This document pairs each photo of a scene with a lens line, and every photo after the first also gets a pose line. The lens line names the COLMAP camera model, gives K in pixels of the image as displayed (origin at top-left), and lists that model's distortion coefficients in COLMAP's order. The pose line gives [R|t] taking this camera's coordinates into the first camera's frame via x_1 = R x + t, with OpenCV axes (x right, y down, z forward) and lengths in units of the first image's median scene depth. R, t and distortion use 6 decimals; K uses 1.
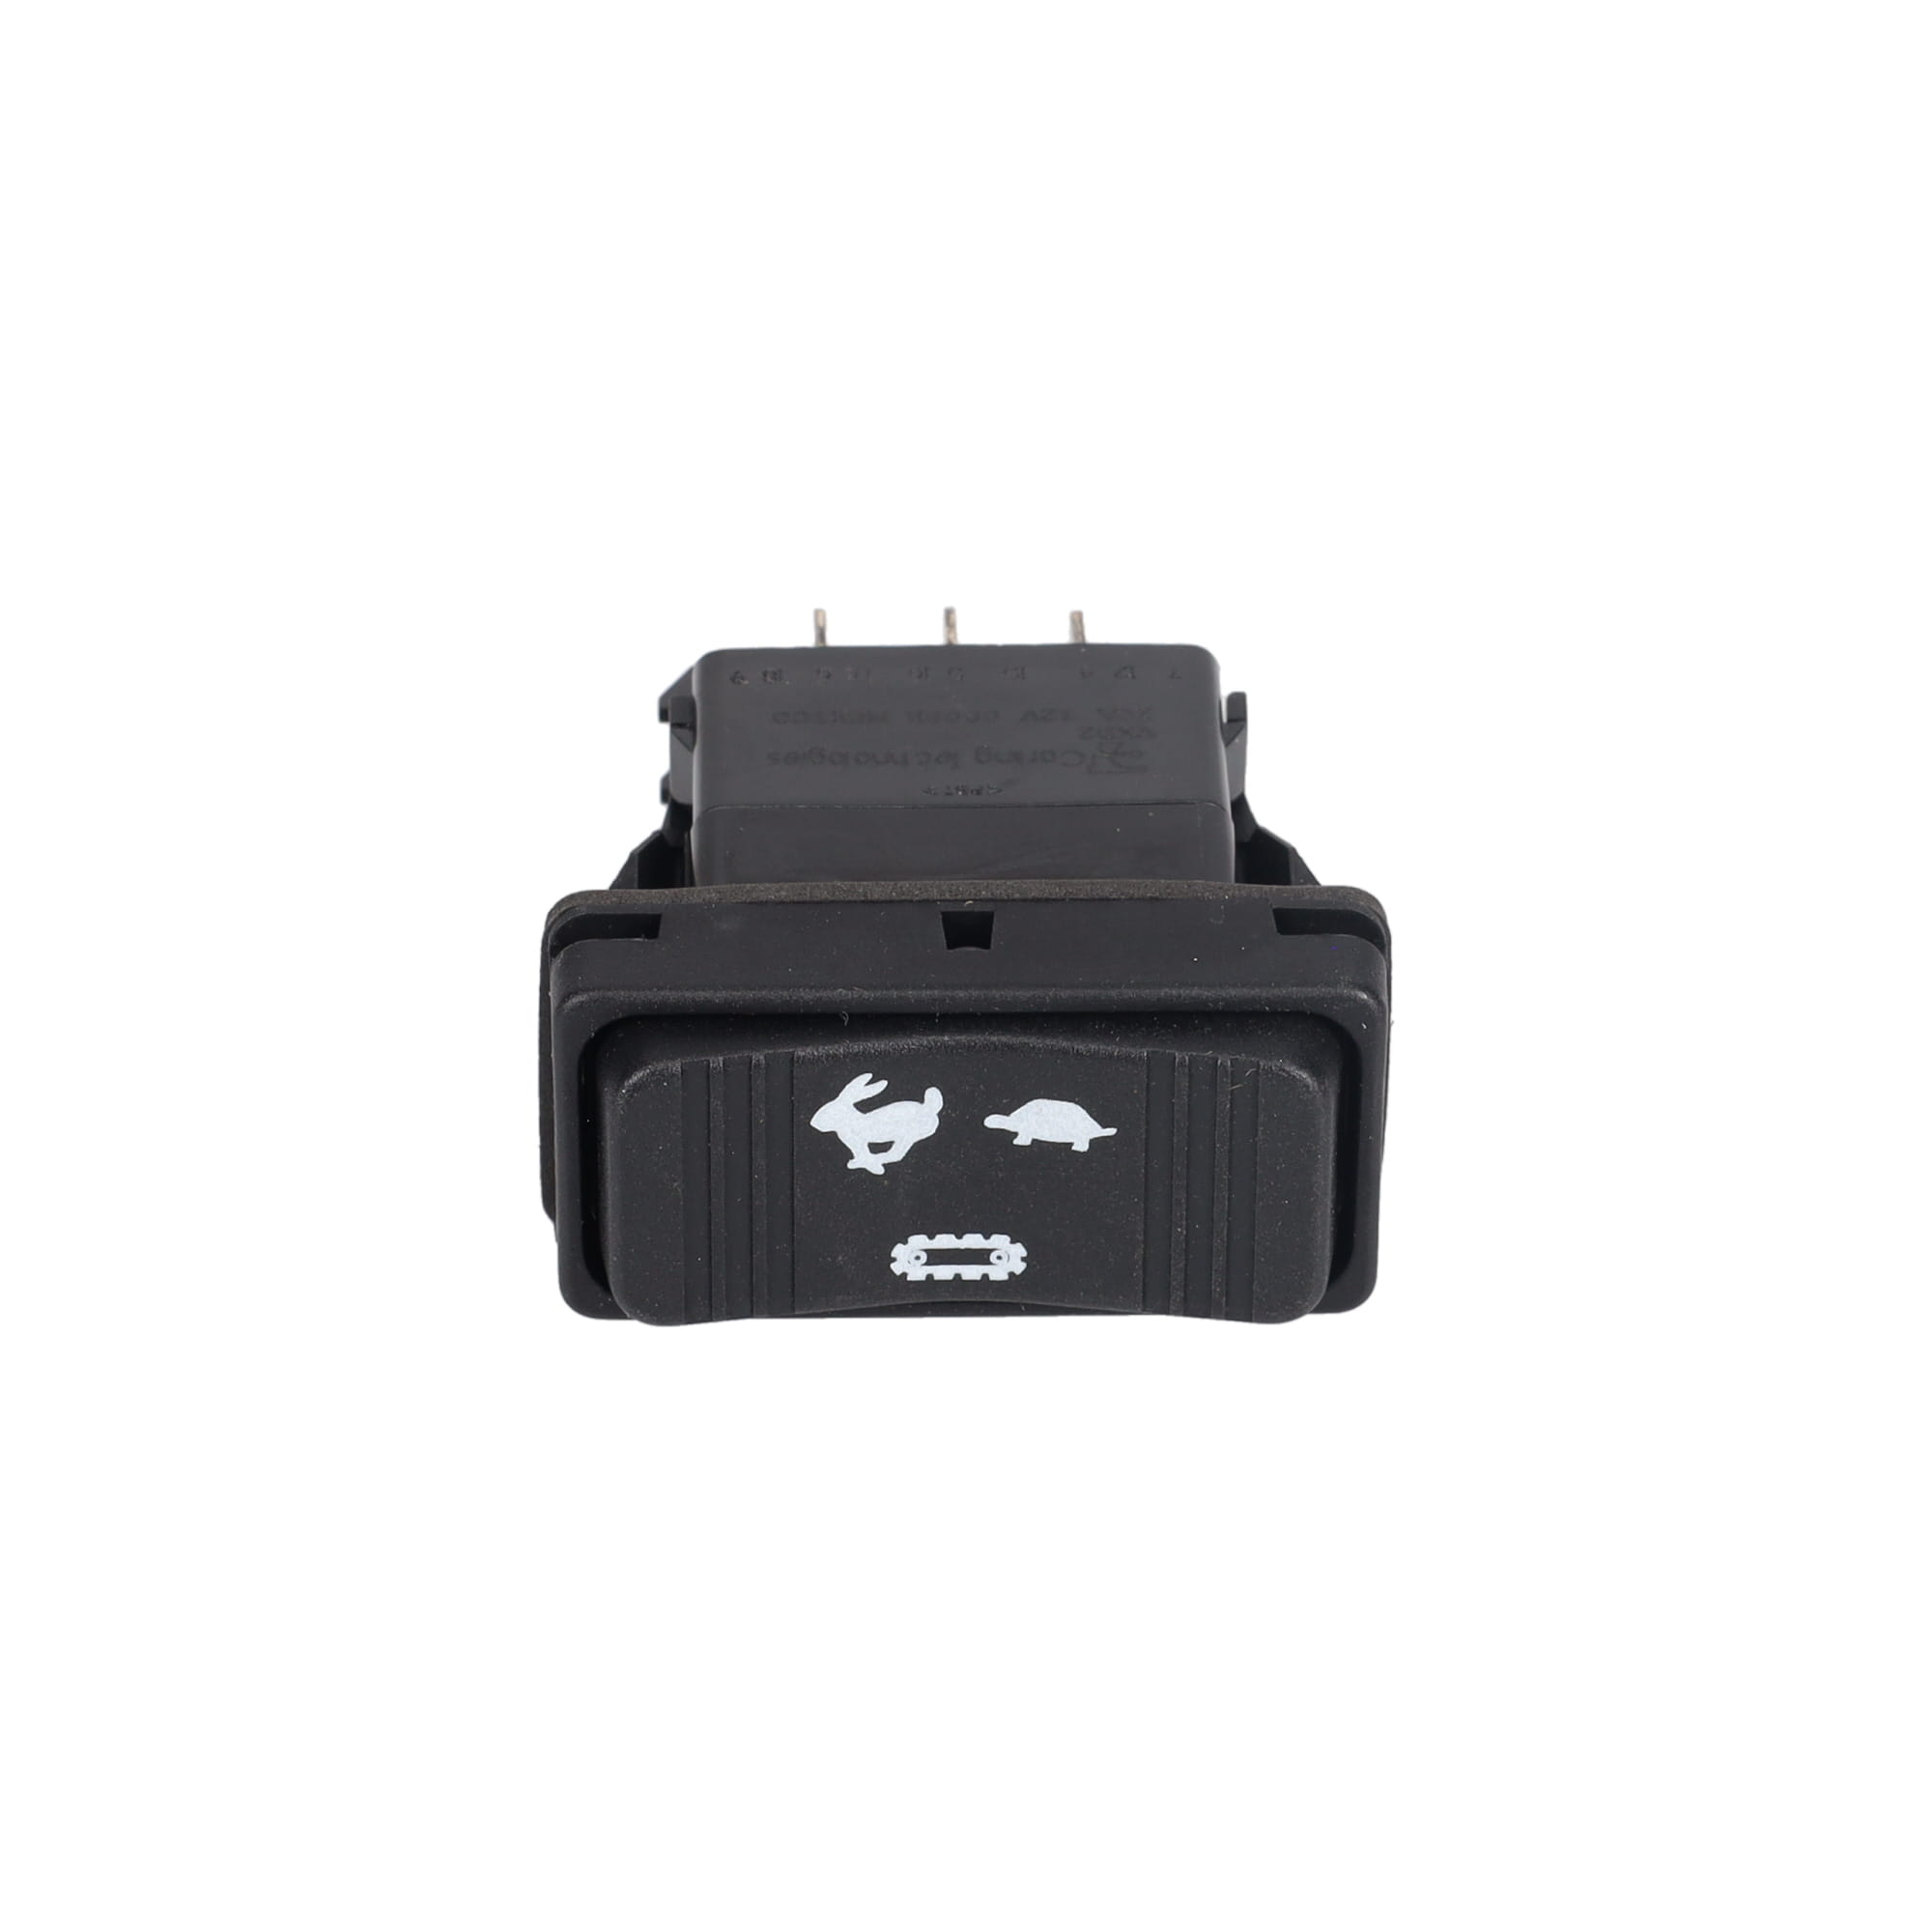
lens RADIAL K [[8692.3, 0, 966.0], [0, 8692.3, 966.0], [0, 0, 1]] dist [0.032462, 0.156583]
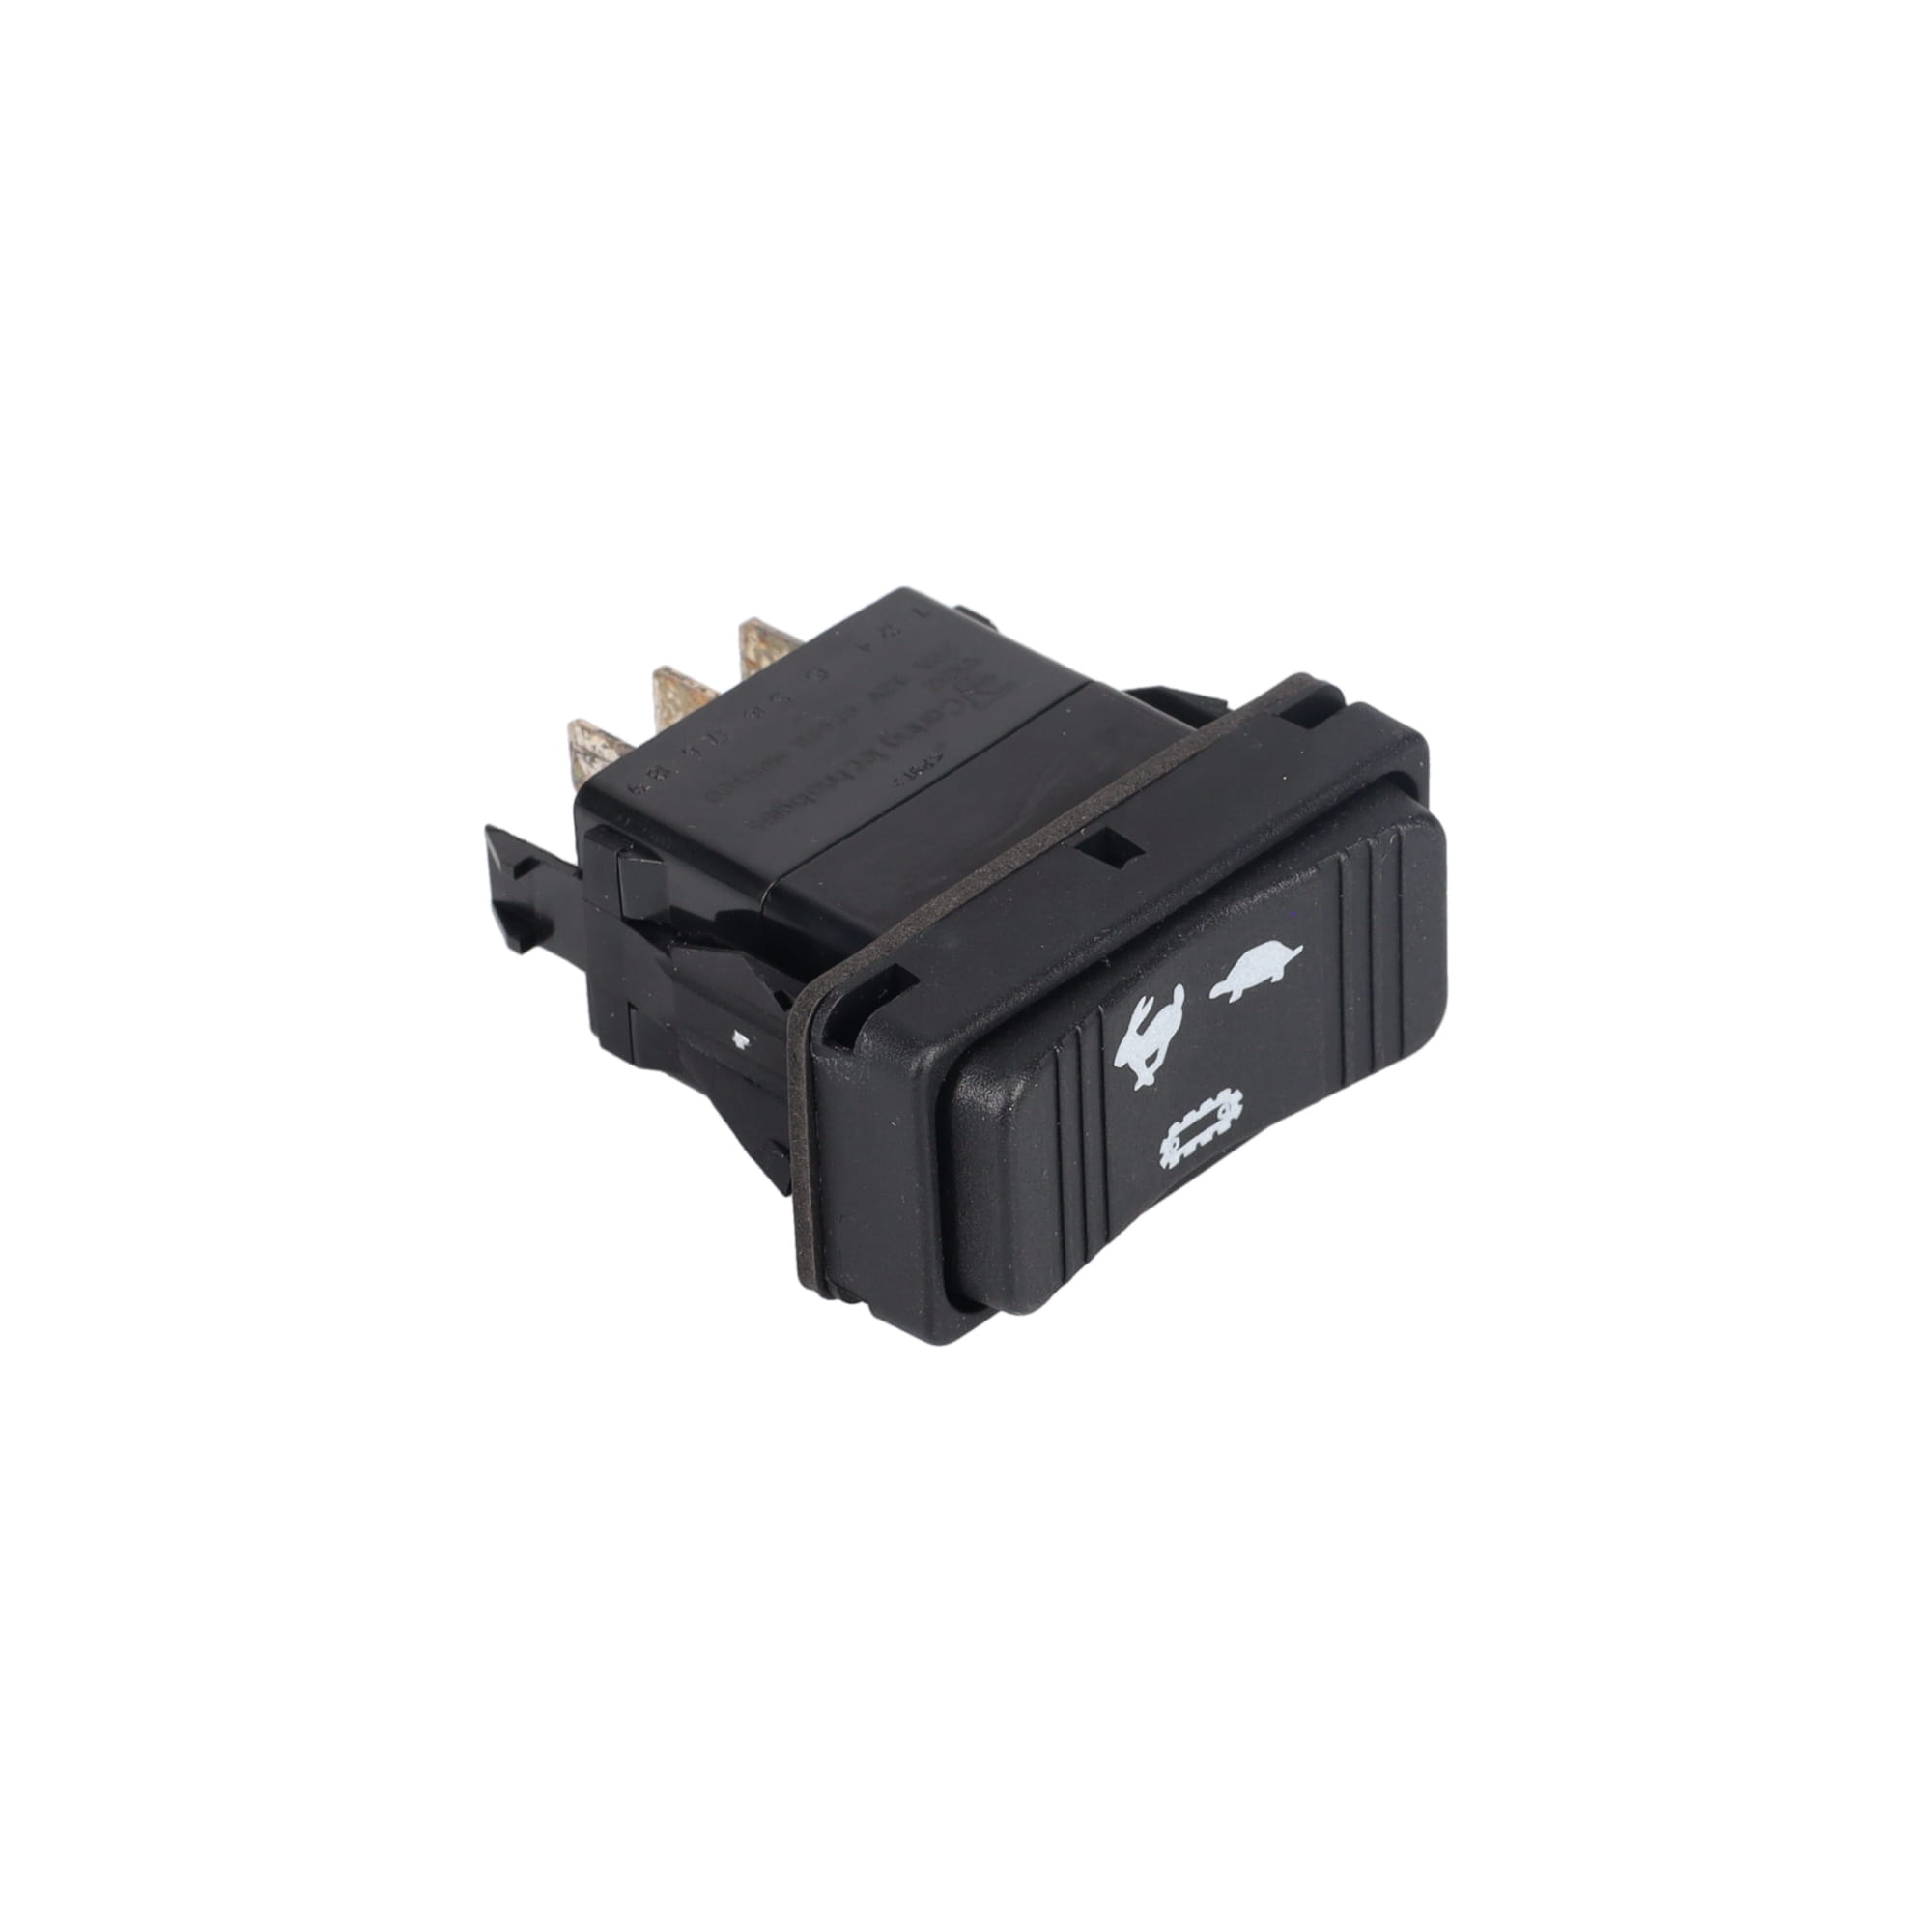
lens RADIAL K [[8692.3, 0, 966.0], [0, 8692.3, 966.0], [0, 0, 1]] dist [0.032462, 0.156583]
pose [[0.706233, -0.446157, 0.549708, -0.614575], [0.440723, 0.884708, 0.151835, -0.163732], [-0.554074, 0.135038, 0.821442, 0.114486]]
